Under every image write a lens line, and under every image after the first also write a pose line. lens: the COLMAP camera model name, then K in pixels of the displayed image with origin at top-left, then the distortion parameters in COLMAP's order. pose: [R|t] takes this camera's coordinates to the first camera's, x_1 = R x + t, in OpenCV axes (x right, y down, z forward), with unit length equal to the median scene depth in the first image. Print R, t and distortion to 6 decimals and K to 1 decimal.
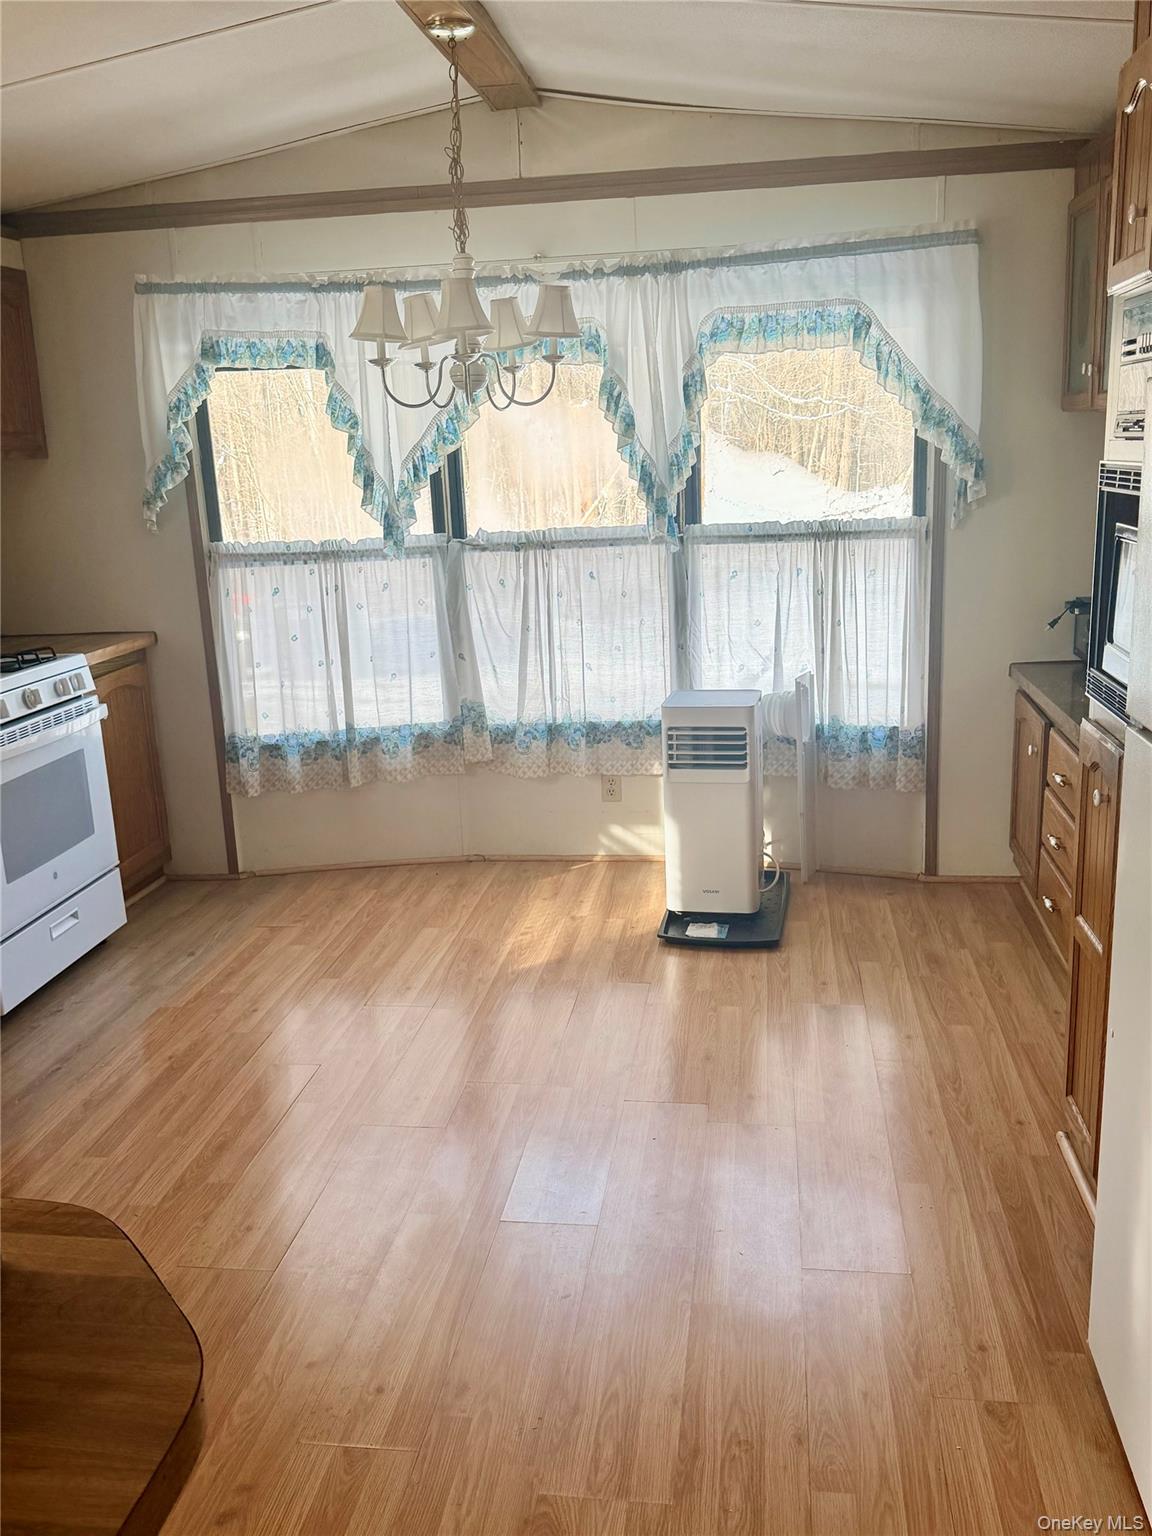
lens RADIAL K [[1359.5, 0, 572.8], [0, 1359.5, 760.1], [0, 0, 1]] dist [0.197129, -0.423926]
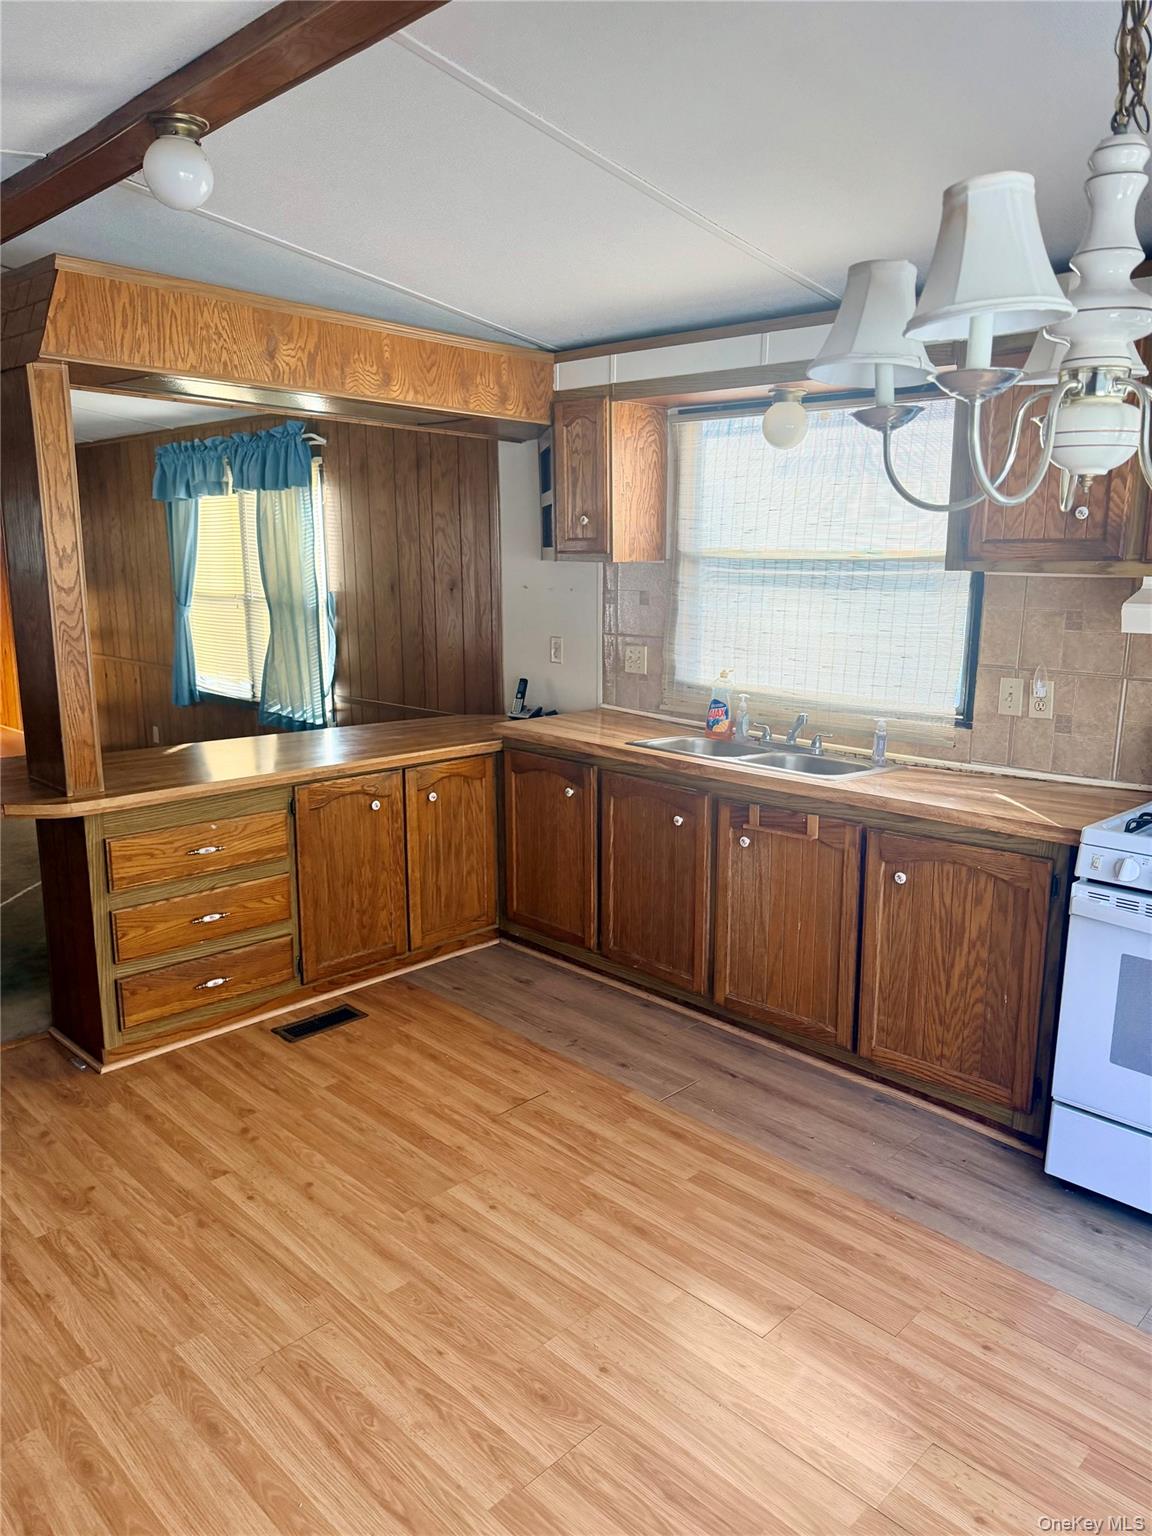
lens RADIAL K [[1076.8, 0, 576.0], [0, 1076.8, 768.0], [0, 0, 1]] dist [0.093345, -0.159340]
pose [[-0.596019, 0.193081, -0.779411, 0.228195], [-0.163115, 0.921307, 0.352967, -0.212588], [0.786228, 0.337509, -0.517623, 0.822876]]
